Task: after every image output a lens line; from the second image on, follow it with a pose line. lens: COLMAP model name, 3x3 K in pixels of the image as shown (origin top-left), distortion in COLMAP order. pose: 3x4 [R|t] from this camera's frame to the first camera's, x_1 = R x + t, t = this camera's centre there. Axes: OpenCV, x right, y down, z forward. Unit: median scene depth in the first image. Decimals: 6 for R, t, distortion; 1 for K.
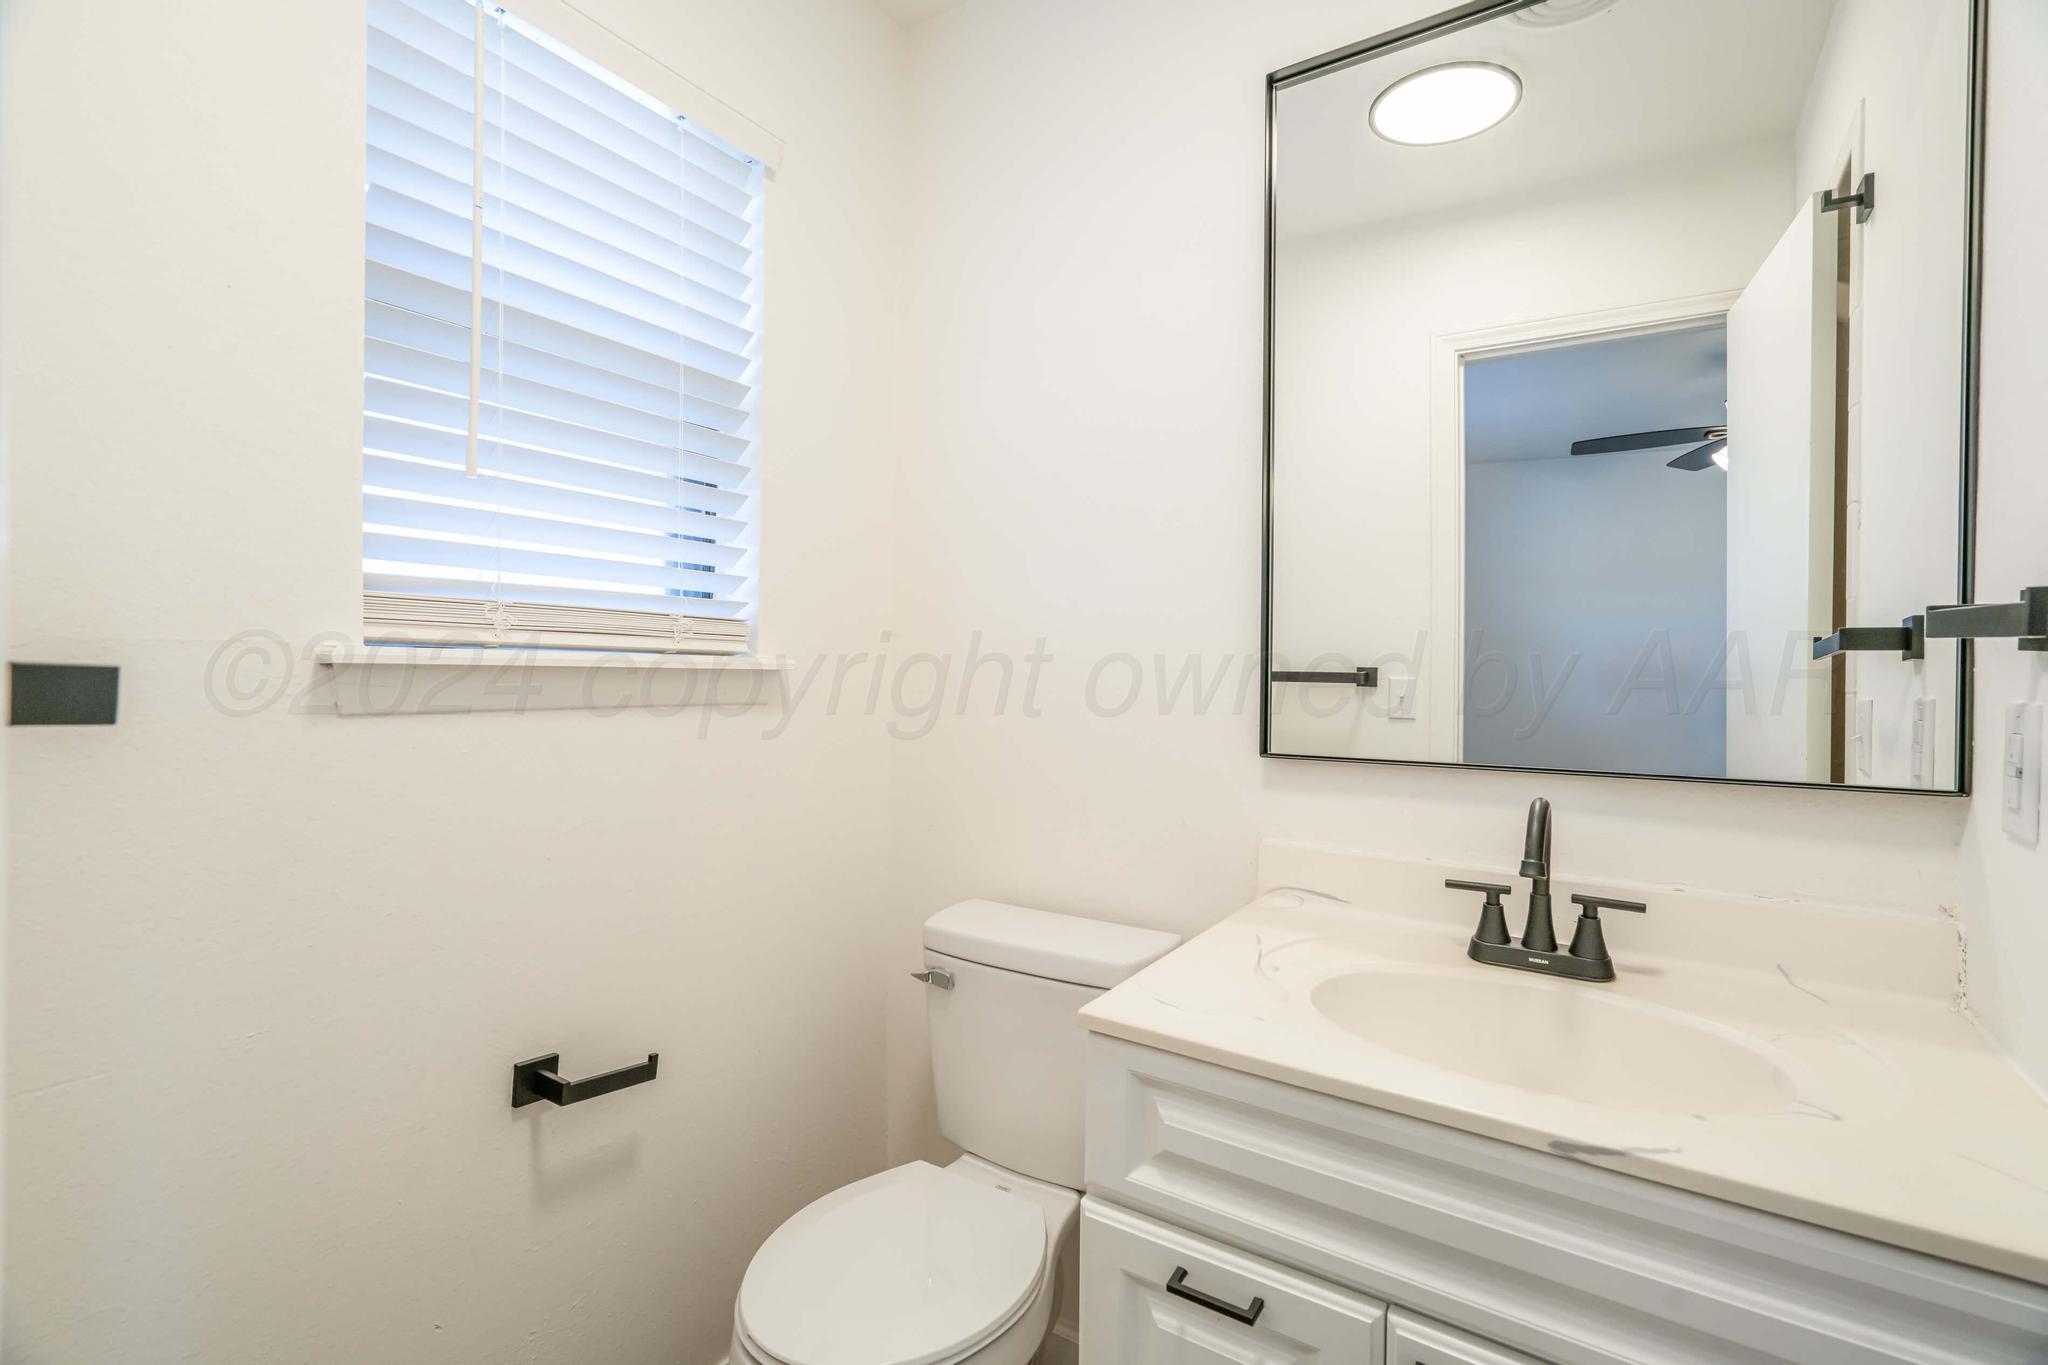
lens RADIAL K [[925.3, 0, 1028.1], [0, 925.3, 681.5], [0, 0, 1]] dist [0.001699, 0.001354]
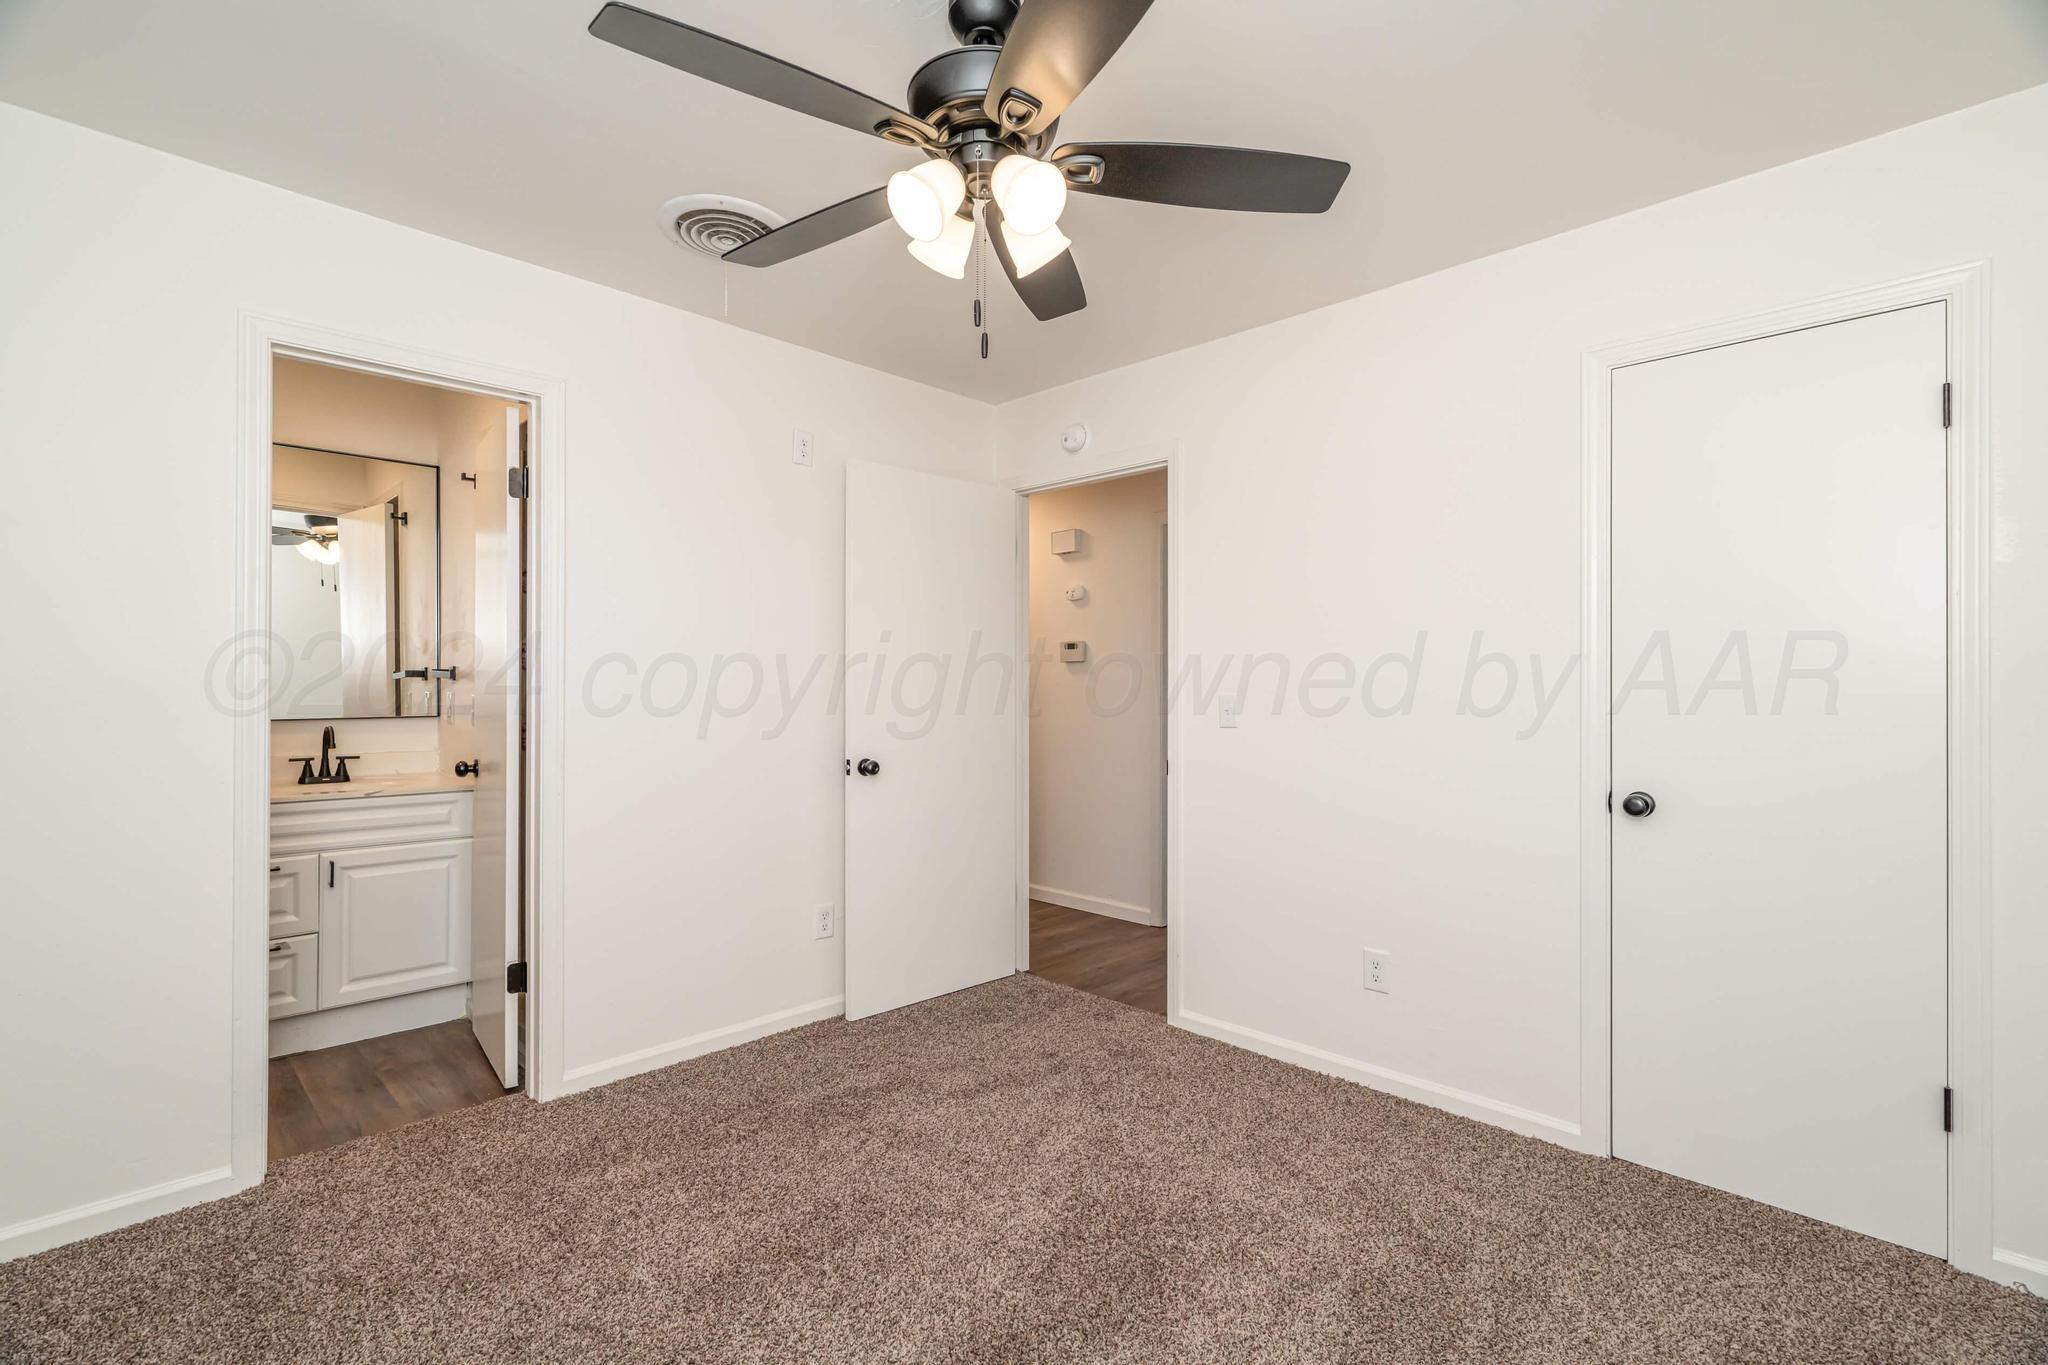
lens RADIAL K [[925.3, 0, 1024.6], [0, 925.3, 687.4], [0, 0, 1]] dist [0.001699, 0.001354]
pose [[0.200194, -0.014531, 0.979649, -1.997932], [0.009378, 0.999873, 0.012914, -0.022424], [-0.979711, 0.006602, 0.200304, -1.896016]]
